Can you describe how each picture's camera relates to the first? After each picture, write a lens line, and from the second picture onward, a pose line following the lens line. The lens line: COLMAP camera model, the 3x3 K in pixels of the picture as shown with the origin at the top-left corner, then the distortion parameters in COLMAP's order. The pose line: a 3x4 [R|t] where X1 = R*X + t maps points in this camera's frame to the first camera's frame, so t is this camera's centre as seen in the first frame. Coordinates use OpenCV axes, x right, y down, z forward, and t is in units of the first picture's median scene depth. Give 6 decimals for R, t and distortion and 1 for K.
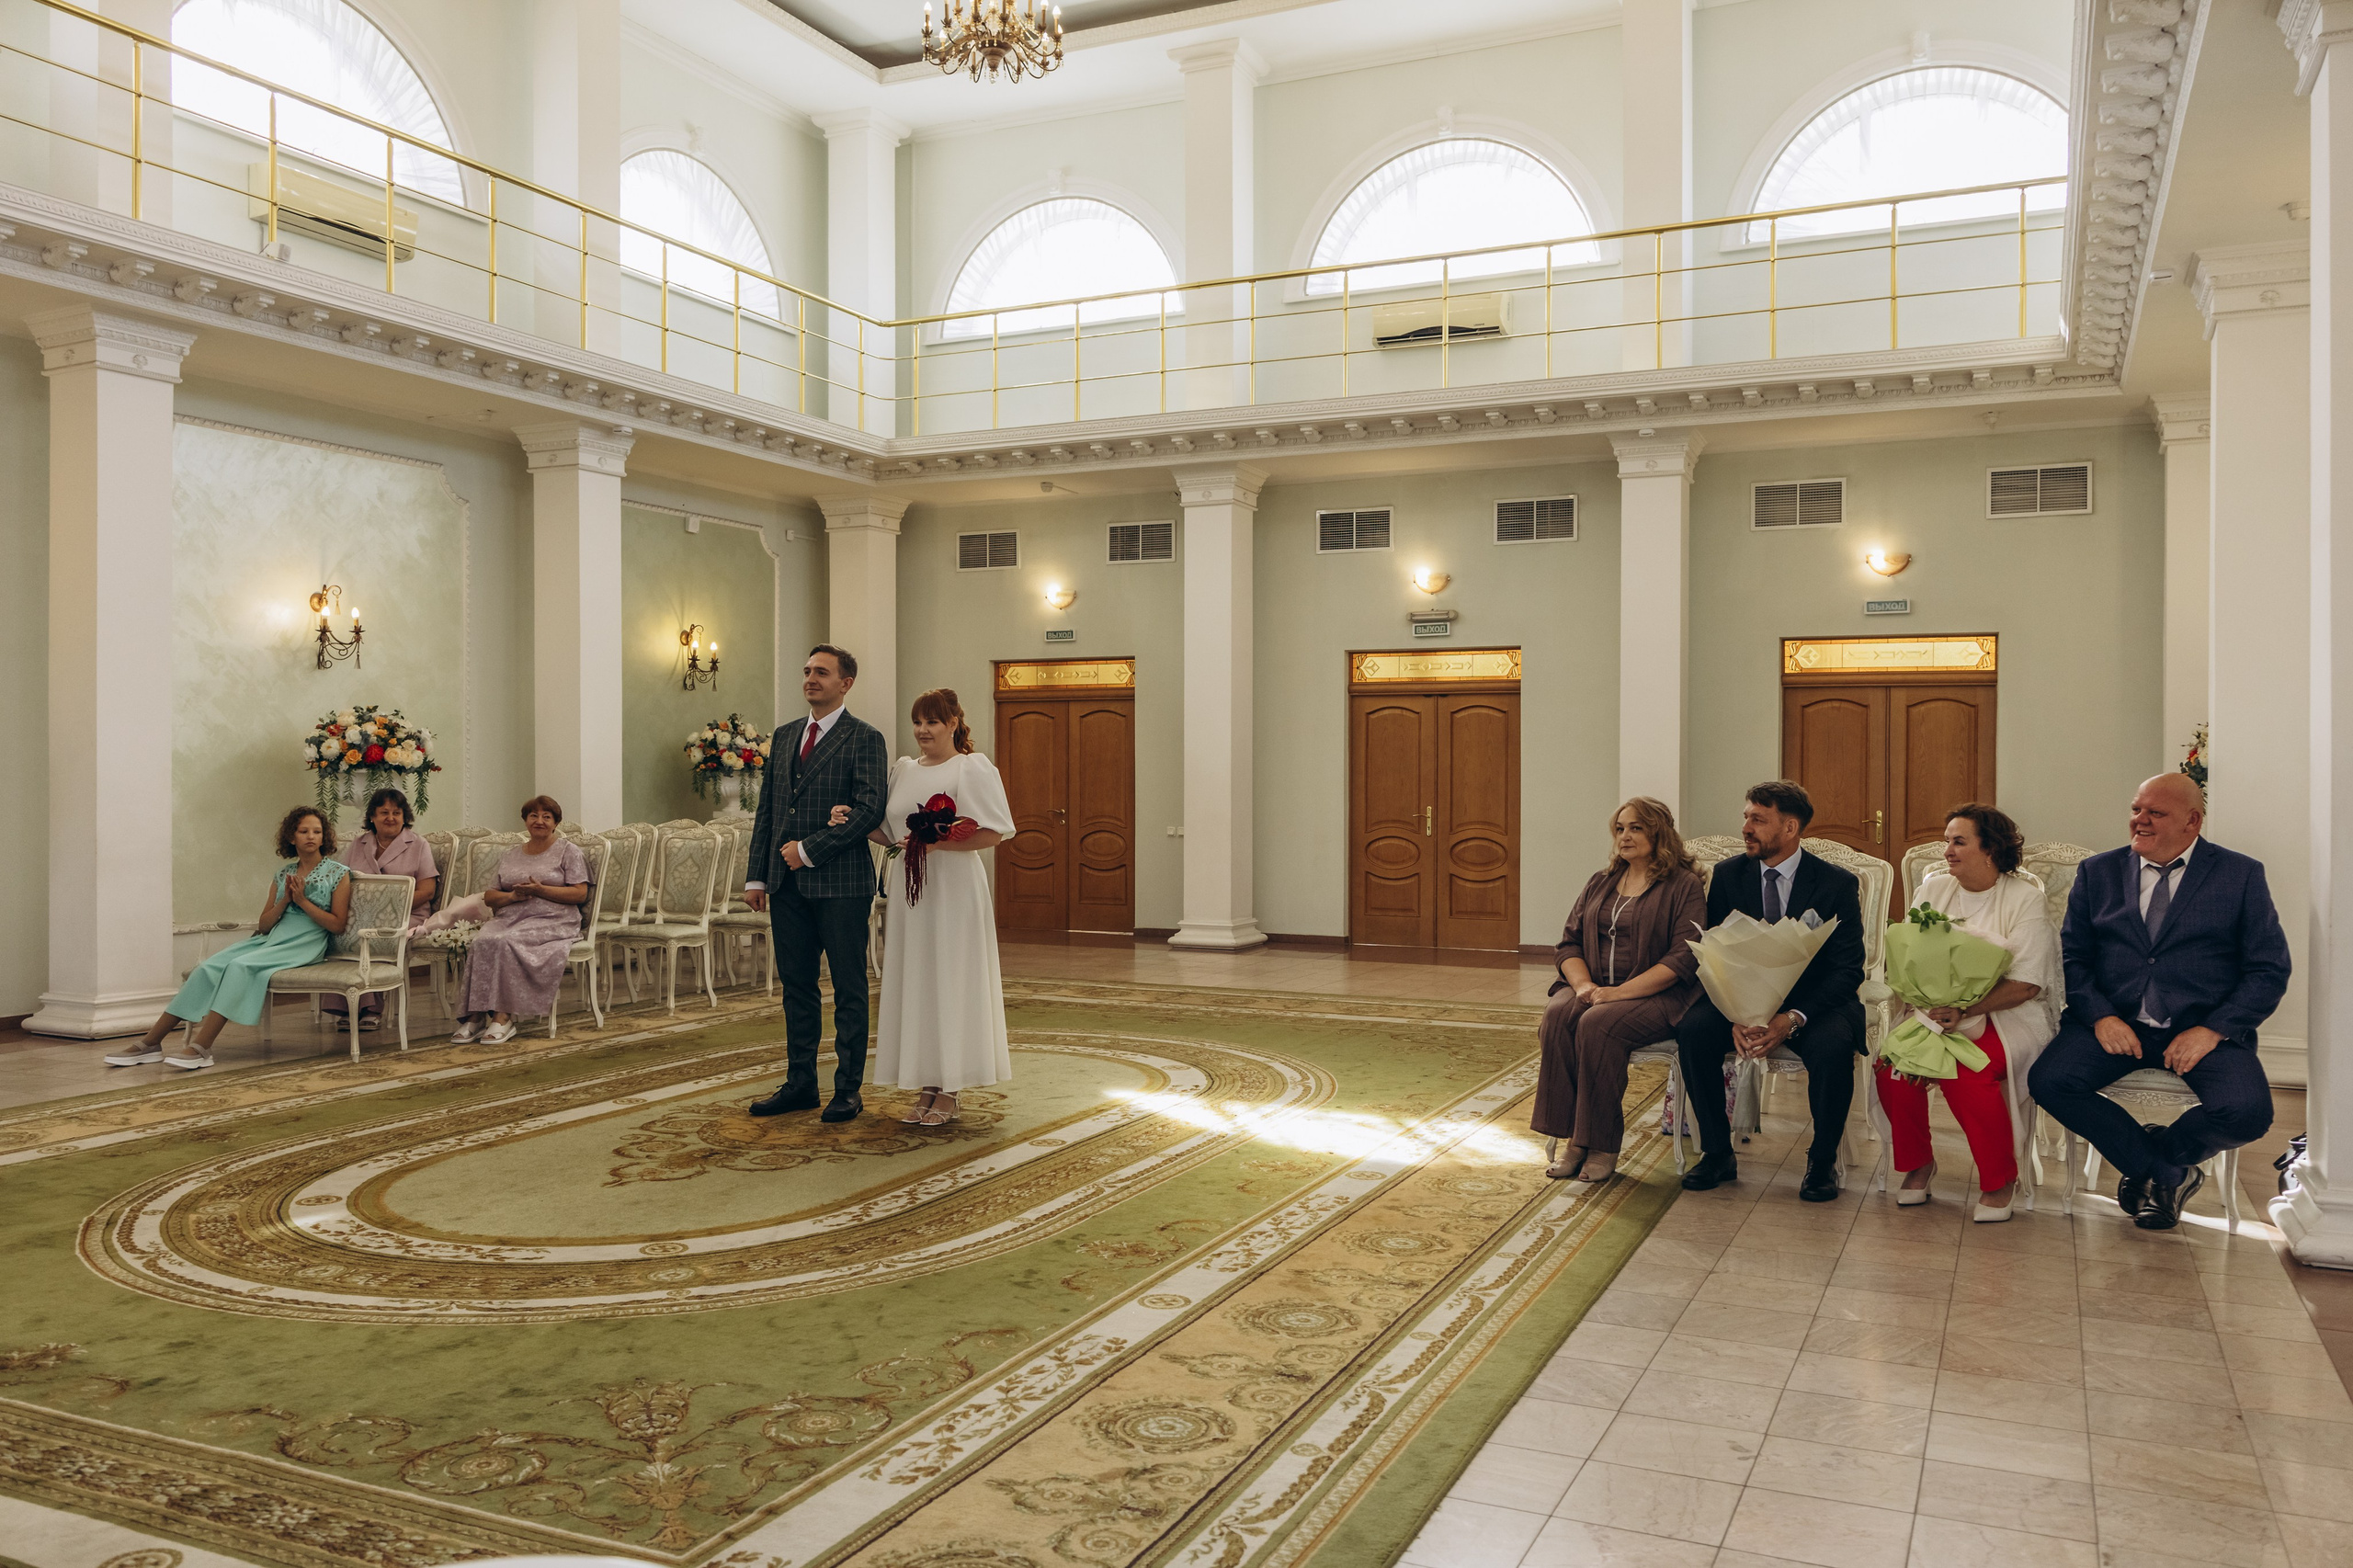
lens RADIAL K [[1743.9, 0, 1152.3], [0, 1743.9, 778.9], [0, 0, 1]] dist [-0.019200, 0.007352]
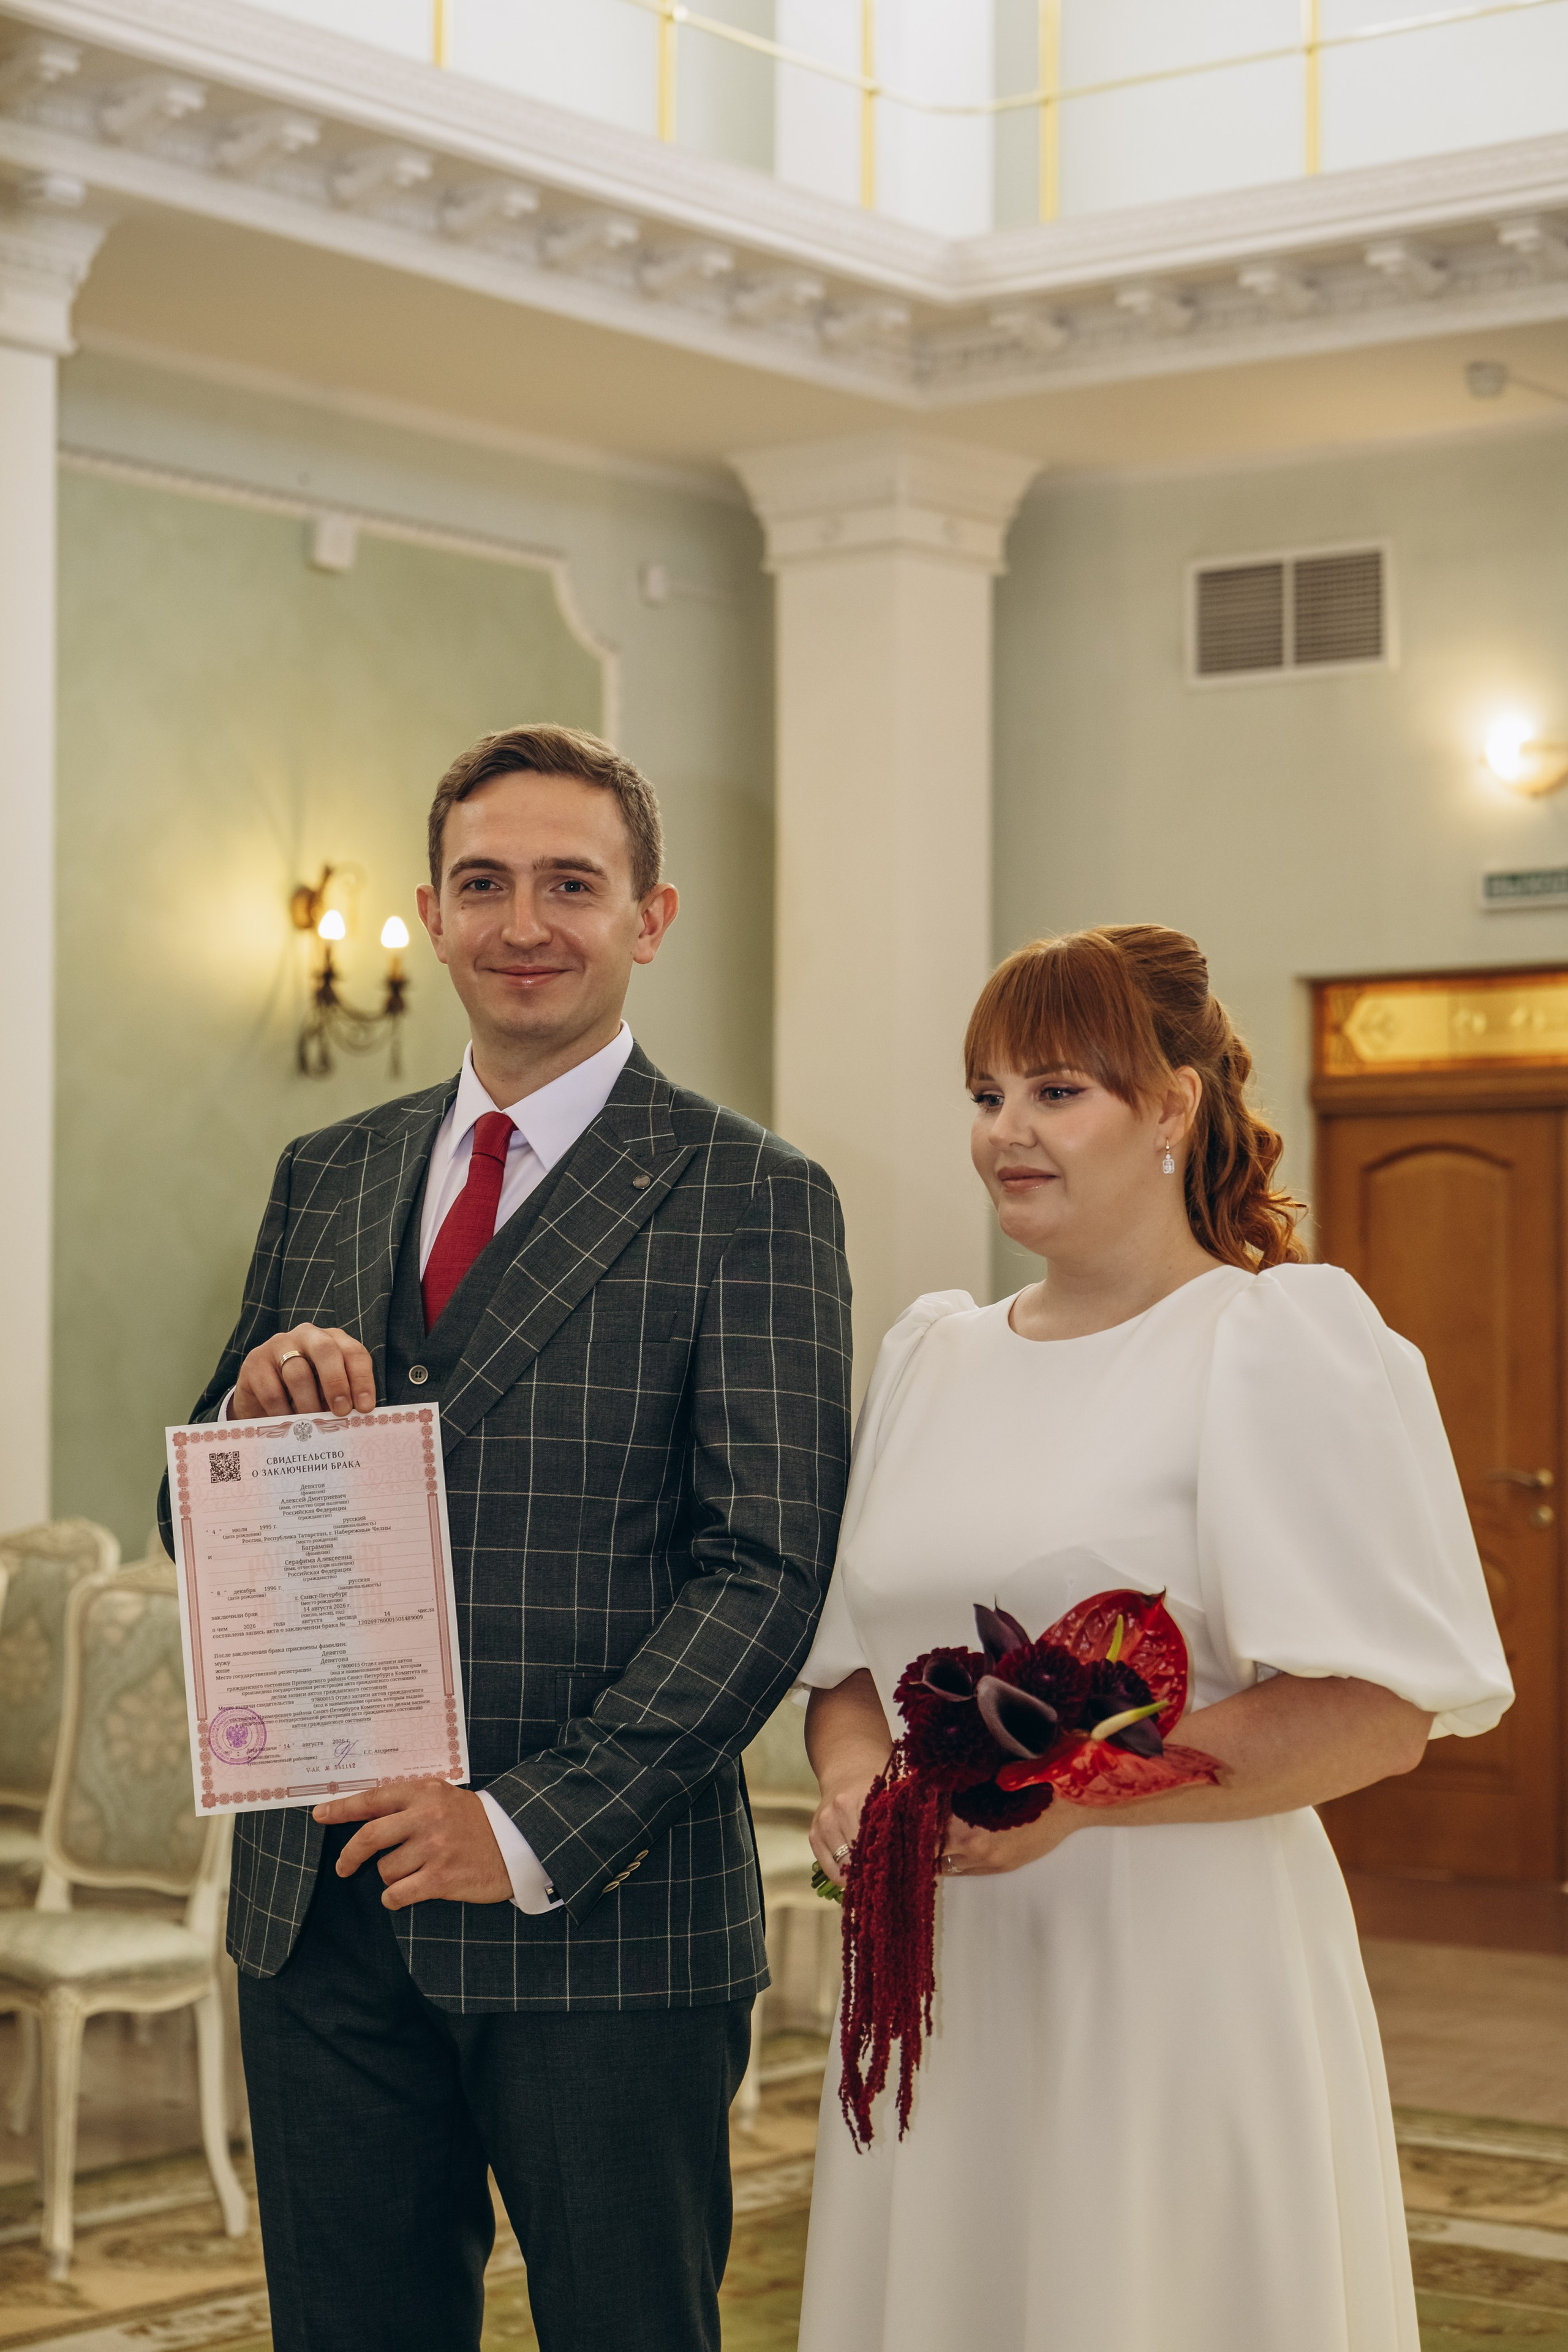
lens RADIAL K [[4414.9, 0, 795.6], [0, 4414.9, 1208.2], [0, 0, 1]] dist [0.053871, 0.000000]
pose [[0.977958, -0.005869, -0.208719, -0.019795], [-0.001459, 0.999388, -0.034937, -0.000646], [0.208796, 0.034471, 0.977351, 0.249628]]
